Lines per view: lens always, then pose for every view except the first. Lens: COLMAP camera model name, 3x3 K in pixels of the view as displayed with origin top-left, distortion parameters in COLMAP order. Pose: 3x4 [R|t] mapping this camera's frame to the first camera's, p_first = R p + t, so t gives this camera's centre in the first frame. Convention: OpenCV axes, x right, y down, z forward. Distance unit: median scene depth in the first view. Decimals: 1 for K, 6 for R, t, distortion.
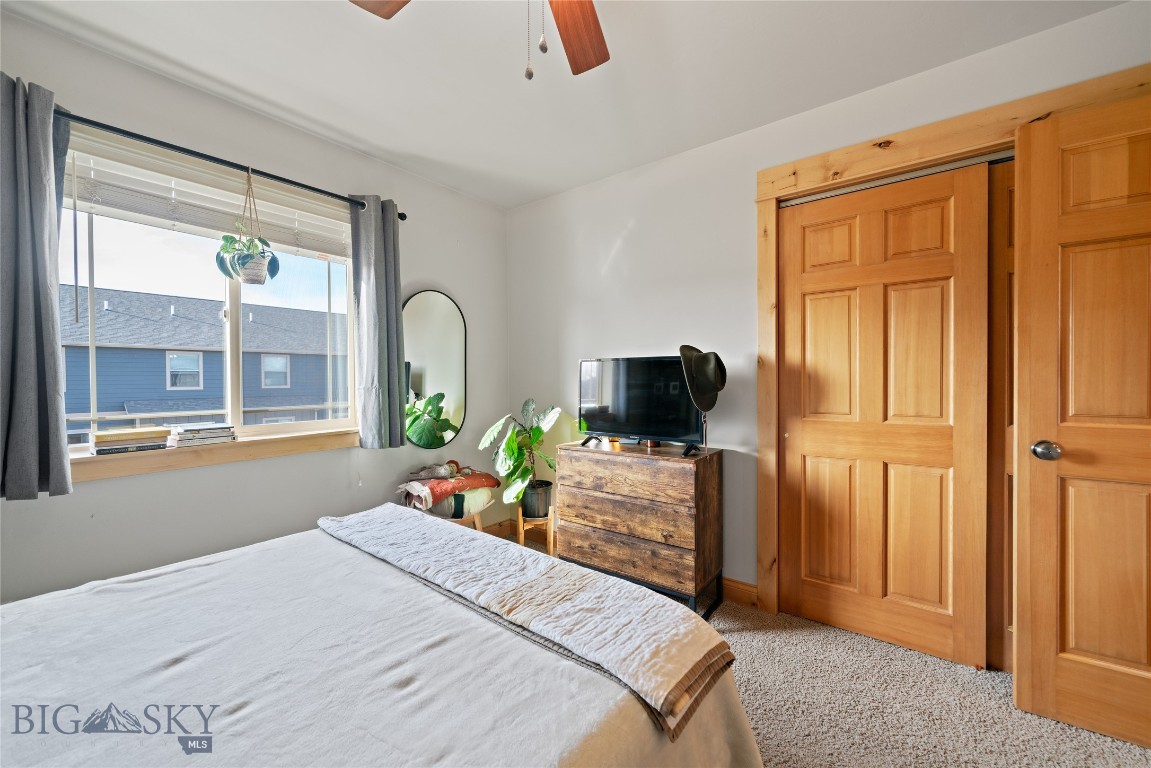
lens RADIAL K [[448.6, 0, 570.5], [0, 448.6, 384.6], [0, 0, 1]] dist [0.003439, 0.000097]
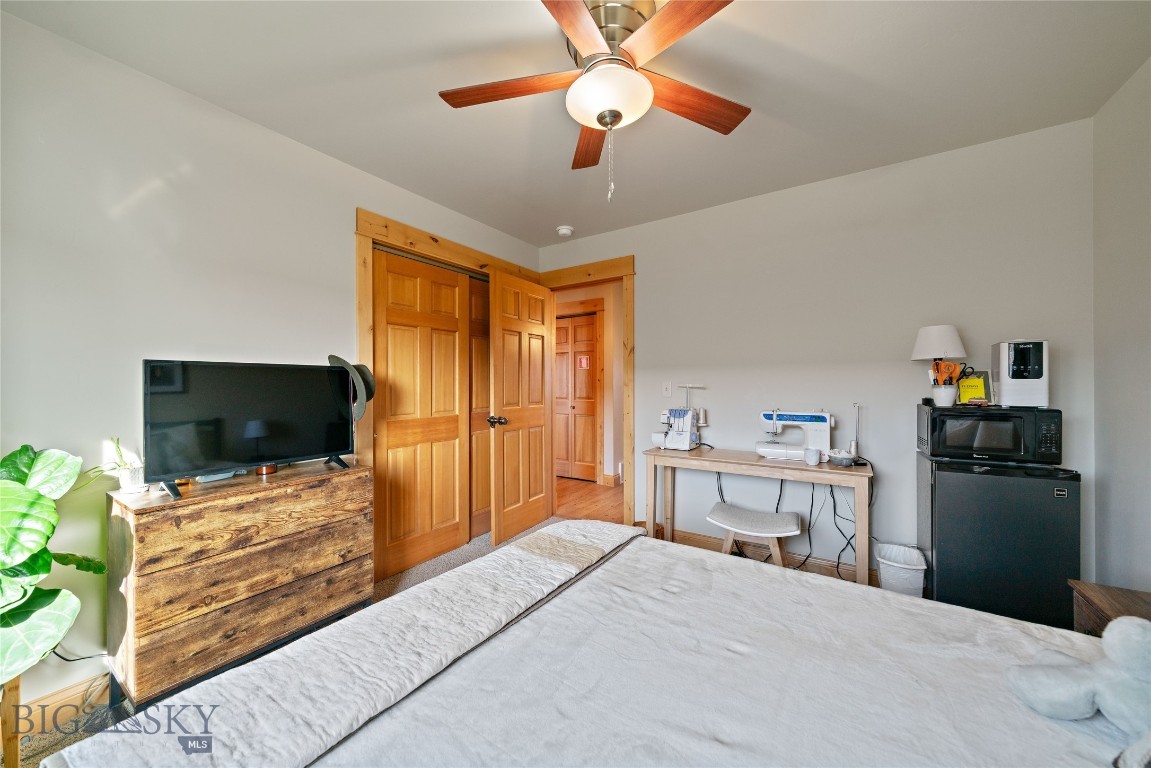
lens RADIAL K [[417.6, 0, 570.1], [0, 417.6, 384.9], [0, 0, 1]] dist [-0.001544, -0.000066]
pose [[-0.083839, 0.003991, 0.996471, -0.696361], [0.017053, 0.999851, -0.002570, -0.012701], [-0.996333, 0.016777, -0.083895, 0.574754]]
